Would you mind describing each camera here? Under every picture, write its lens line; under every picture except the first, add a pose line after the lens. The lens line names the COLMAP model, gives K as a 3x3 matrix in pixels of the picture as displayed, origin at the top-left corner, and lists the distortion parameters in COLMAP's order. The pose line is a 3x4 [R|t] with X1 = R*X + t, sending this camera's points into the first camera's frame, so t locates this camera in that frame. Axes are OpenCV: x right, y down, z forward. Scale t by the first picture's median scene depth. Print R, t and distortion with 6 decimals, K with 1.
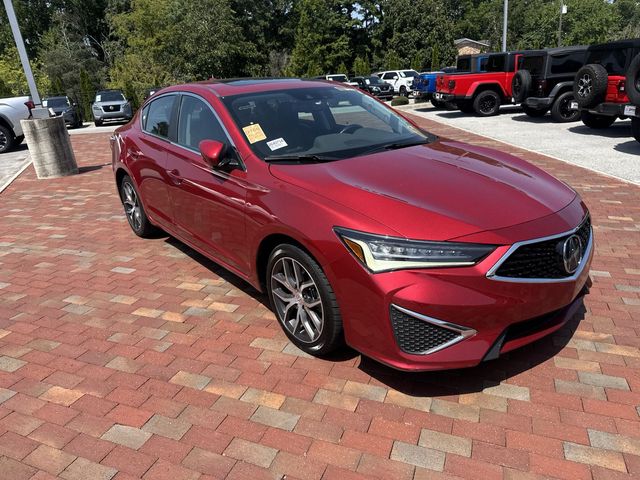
lens RADIAL K [[452.6, 0, 318.1], [0, 452.6, 243.1], [0, 0, 1]] dist [0.019133, -0.027460]
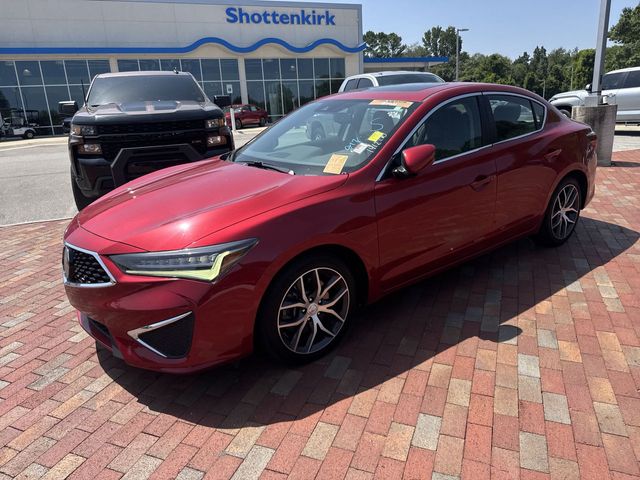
lens RADIAL K [[452.6, 0, 323.7], [0, 452.6, 242.7], [0, 0, 1]] dist [0.019133, -0.027460]
pose [[-0.005048, 0.360880, -0.932598, 0.927975], [-0.304401, 0.887797, 0.345191, -0.356116], [0.952531, 0.285626, 0.105371, 0.853163]]
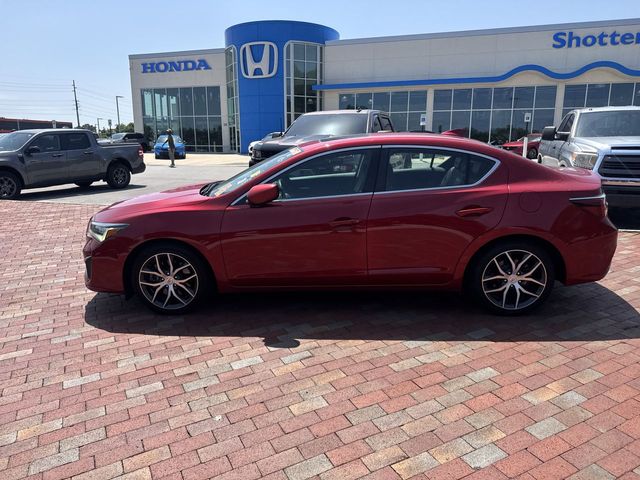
lens RADIAL K [[452.6, 0, 319.8], [0, 452.6, 245.3], [0, 0, 1]] dist [0.019133, -0.027460]
pose [[-0.662098, 0.246167, -0.707833, 0.818749], [-0.209855, 0.845823, 0.490453, -0.671202], [0.719435, 0.473270, -0.508359, 1.663514]]
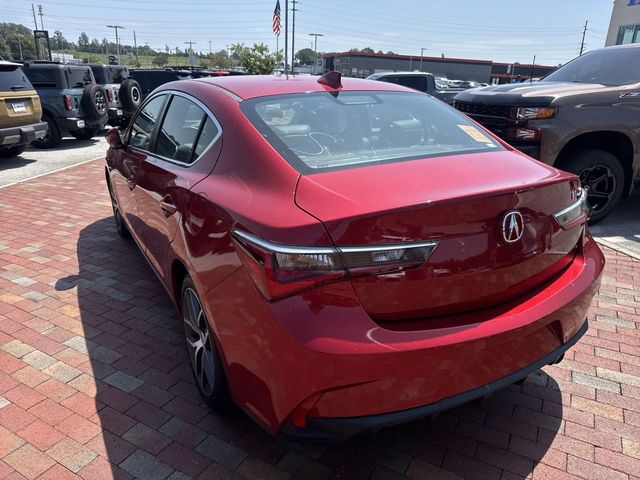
lens RADIAL K [[452.6, 0, 315.8], [0, 452.6, 249.2], [0, 0, 1]] dist [0.019133, -0.027460]
pose [[-0.987147, -0.007528, 0.159638, -0.357651], [0.097971, 0.760678, 0.641693, -0.652066], [-0.126264, 0.649086, -0.750164, 1.833288]]
